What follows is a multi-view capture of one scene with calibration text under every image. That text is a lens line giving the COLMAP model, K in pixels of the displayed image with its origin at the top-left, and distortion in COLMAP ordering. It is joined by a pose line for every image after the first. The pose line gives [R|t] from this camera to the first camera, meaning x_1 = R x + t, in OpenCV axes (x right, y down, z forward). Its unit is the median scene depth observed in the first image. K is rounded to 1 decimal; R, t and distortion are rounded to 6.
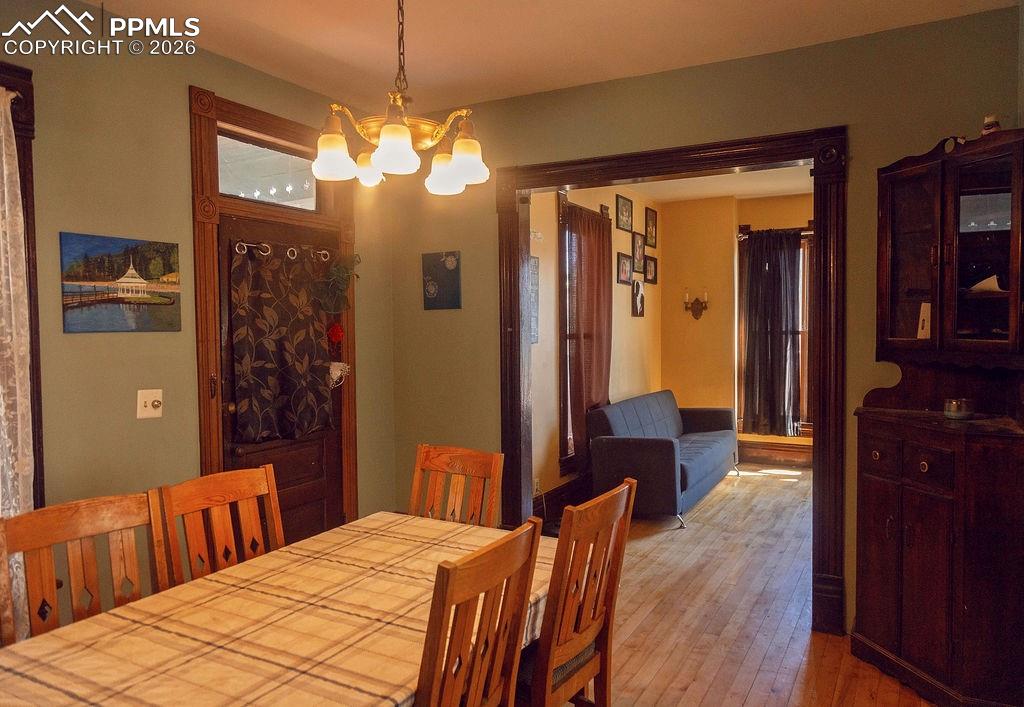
lens RADIAL K [[696.6, 0, 542.4], [0, 696.6, 353.4], [0, 0, 1]] dist [-0.005996, -0.001296]
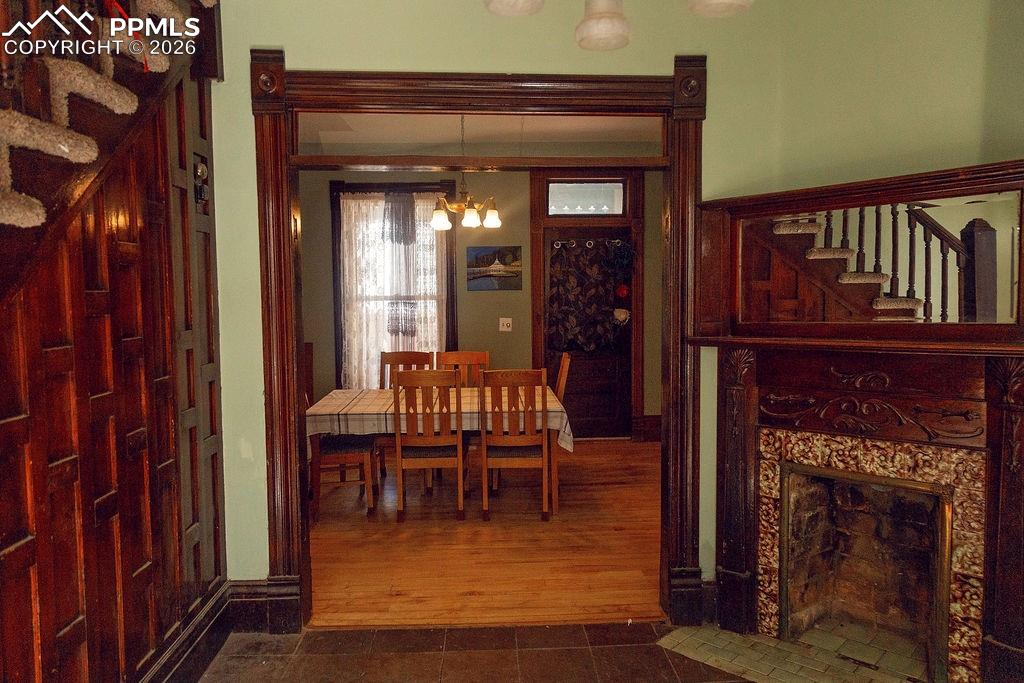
lens RADIAL K [[691.8, 0, 524.8], [0, 691.8, 339.3], [0, 0, 1]] dist [0.032313, -0.023923]
pose [[0.511403, 0.061240, -0.857156, 0.702179], [-0.026097, 0.998104, 0.055740, -0.000400], [0.858945, -0.006136, 0.512032, -0.010374]]
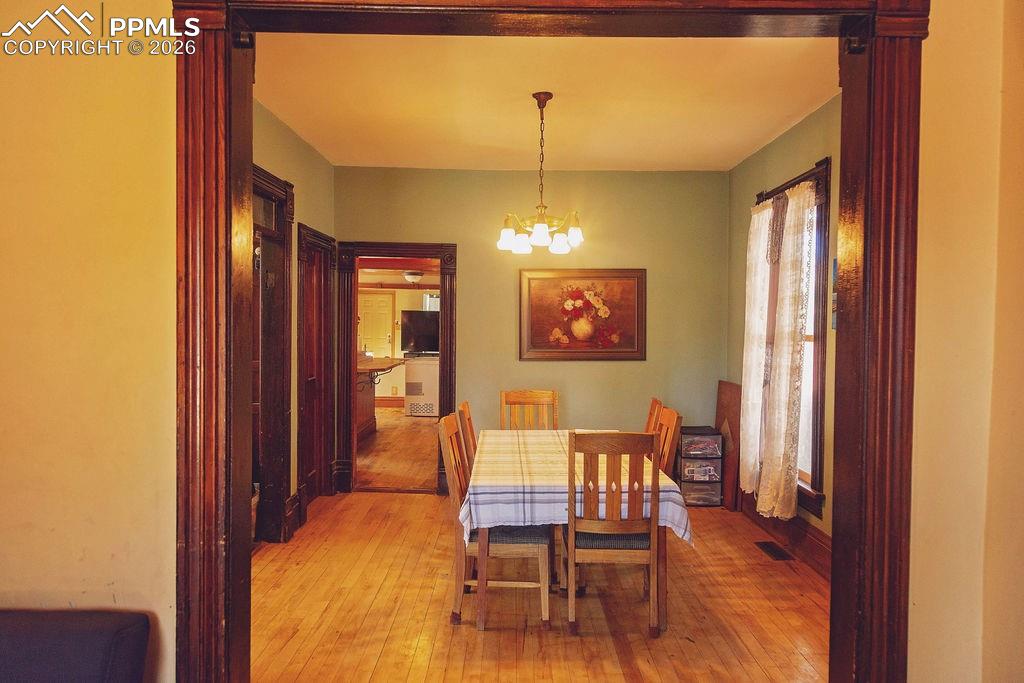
lens RADIAL K [[684.5, 0, 512.0], [0, 684.5, 338.1], [0, 0, 1]] dist [0.026926, 0.000468]
pose [[-0.881644, 0.006882, -0.471865, 0.285684], [-0.023444, 0.998020, 0.058359, -0.039469], [0.471333, 0.062514, -0.879737, 0.972044]]
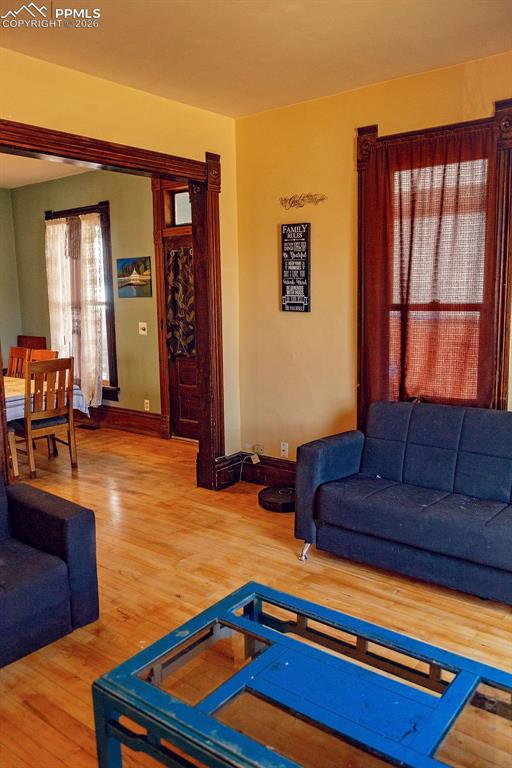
lens RADIAL K [[608.5, 0, 256.0], [0, 608.5, 384.0], [0, 0, 1]] dist [-0.000606, 0.000335]
pose [[-0.183535, 0.155774, -0.970592, 0.765276], [-0.016683, 0.986729, 0.161518, -0.044207], [0.982872, 0.045837, -0.178501, 0.974409]]
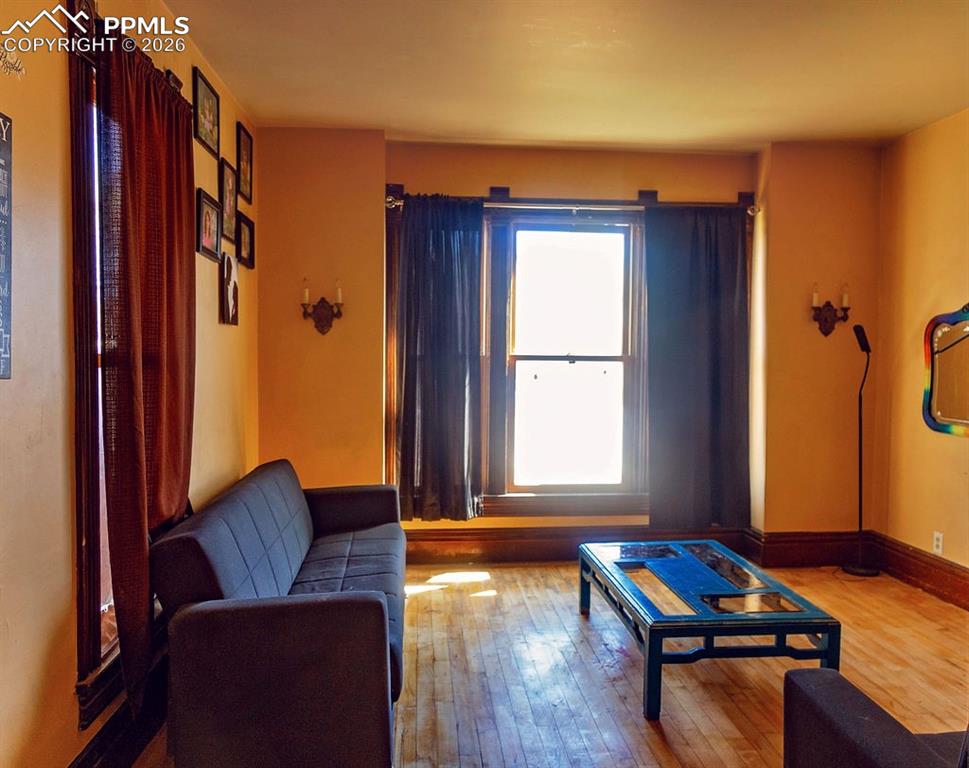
lens RADIAL K [[745.5, 0, 484.5], [0, 745.5, 384.0], [0, 0, 1]] dist [-0.007894, 0.001458]
pose [[0.838038, -0.009273, 0.545533, -0.009380], [0.007961, 0.999957, 0.004767, -0.011322], [-0.545554, 0.000348, 0.838076, 0.529564]]
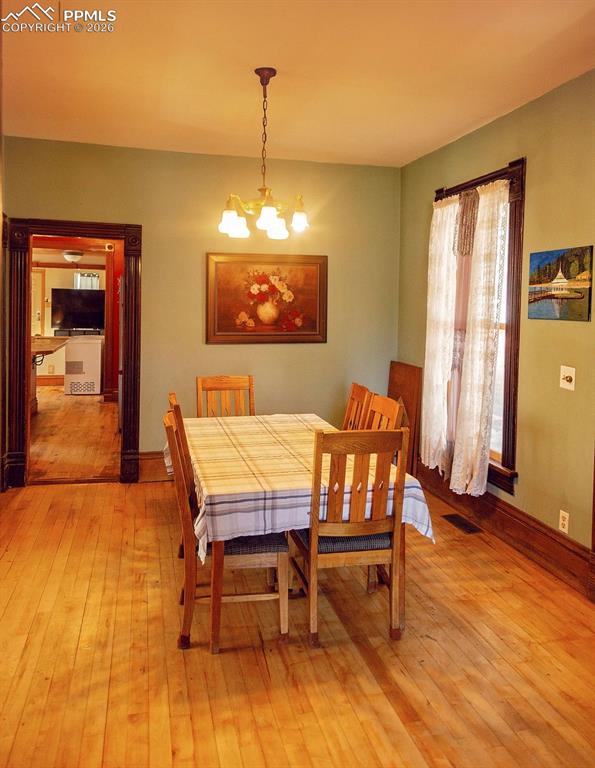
lens RADIAL K [[601.5, 0, 288.4], [0, 601.5, 316.4], [0, 0, 1]] dist [0.020451, 0.000543]
pose [[-0.747212, 0.005519, -0.664563, 0.300716], [-0.042426, 0.997530, 0.055987, -0.043536], [0.663231, 0.070028, -0.745132, 0.822641]]
